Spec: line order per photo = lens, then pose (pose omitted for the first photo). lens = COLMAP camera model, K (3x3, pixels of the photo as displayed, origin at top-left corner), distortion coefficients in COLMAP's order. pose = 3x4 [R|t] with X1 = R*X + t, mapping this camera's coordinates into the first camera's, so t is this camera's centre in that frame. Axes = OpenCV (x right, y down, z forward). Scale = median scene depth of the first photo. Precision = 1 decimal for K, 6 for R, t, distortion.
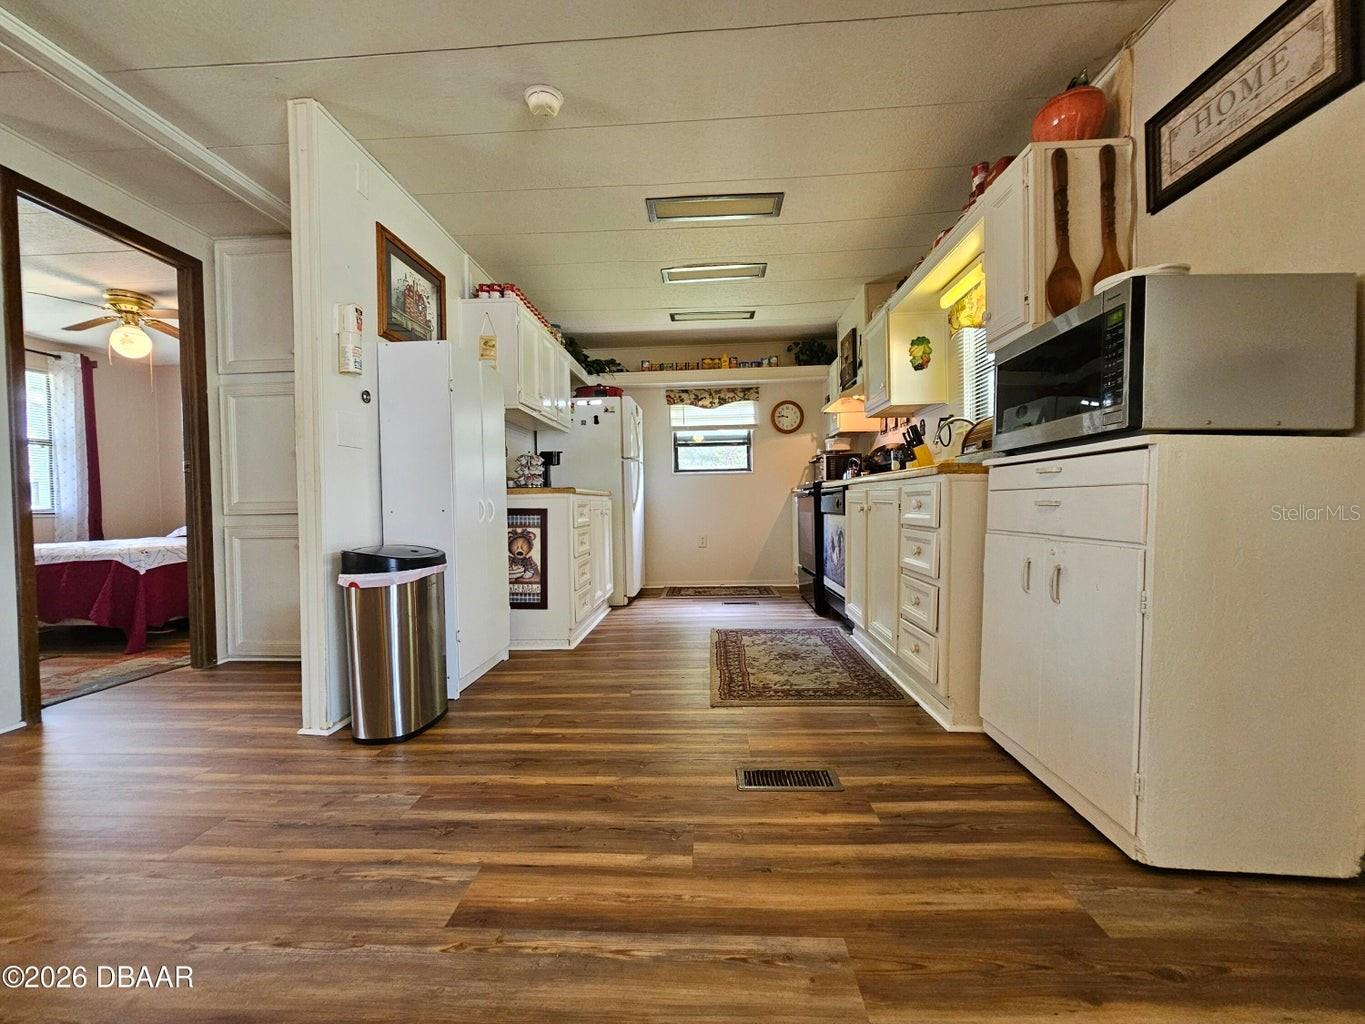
lens RADIAL K [[561.1, 0, 678.6], [0, 561.1, 511.5], [0, 0, 1]] dist [-0.003073, 0.000618]
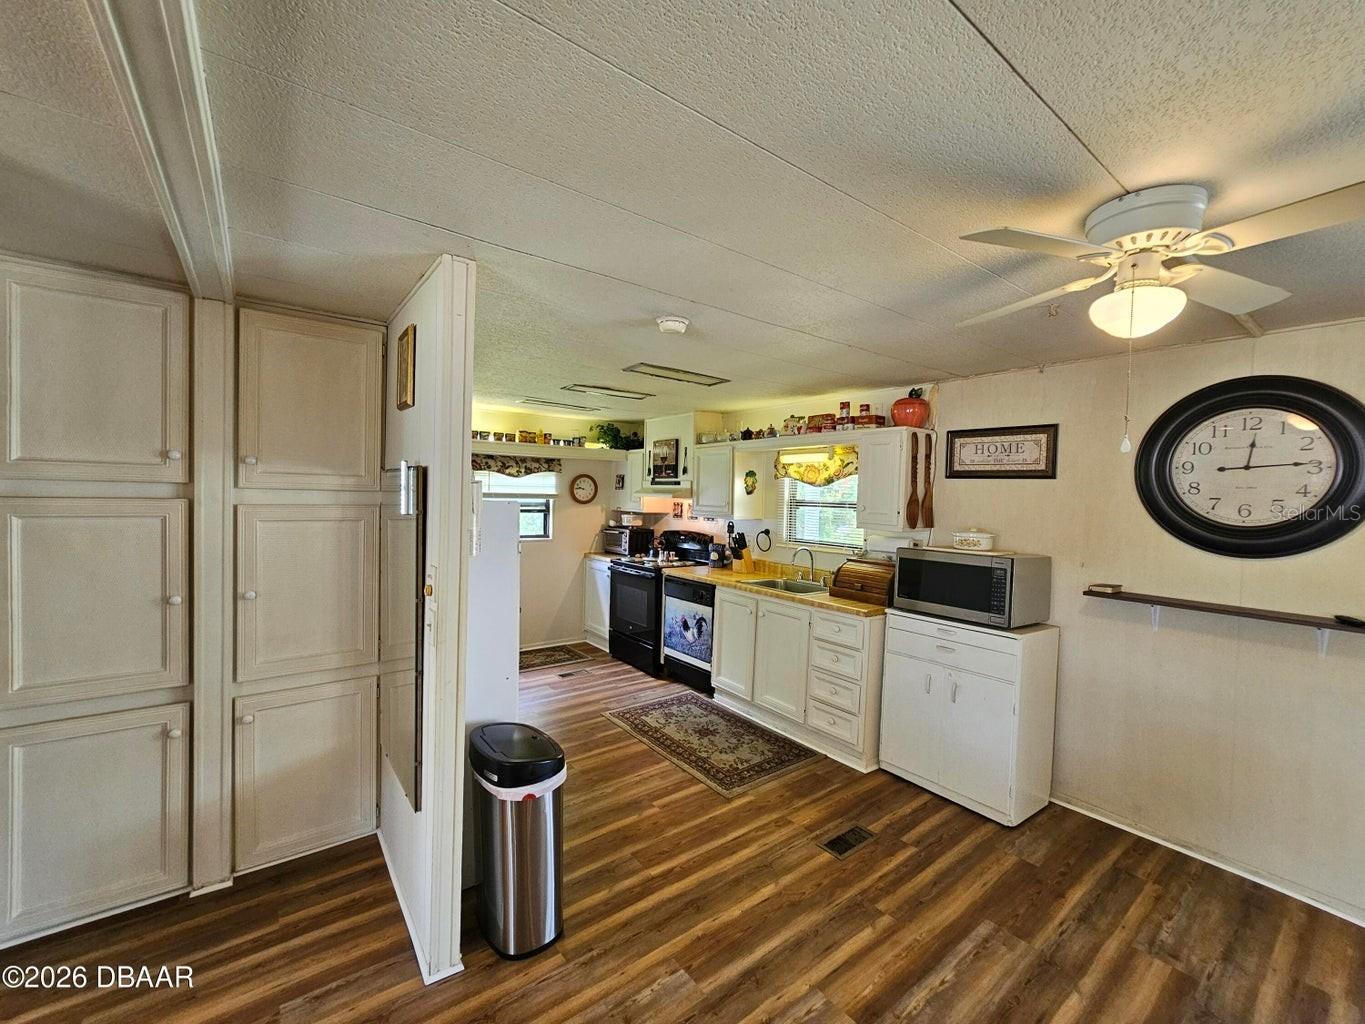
lens RADIAL K [[561.1, 0, 681.0], [0, 561.1, 510.1], [0, 0, 1]] dist [-0.003073, 0.000618]
pose [[0.762172, 0.019784, 0.647072, -0.805567], [-0.027446, 0.999622, 0.001765, -0.293487], [-0.646792, -0.019105, 0.762427, 0.086703]]
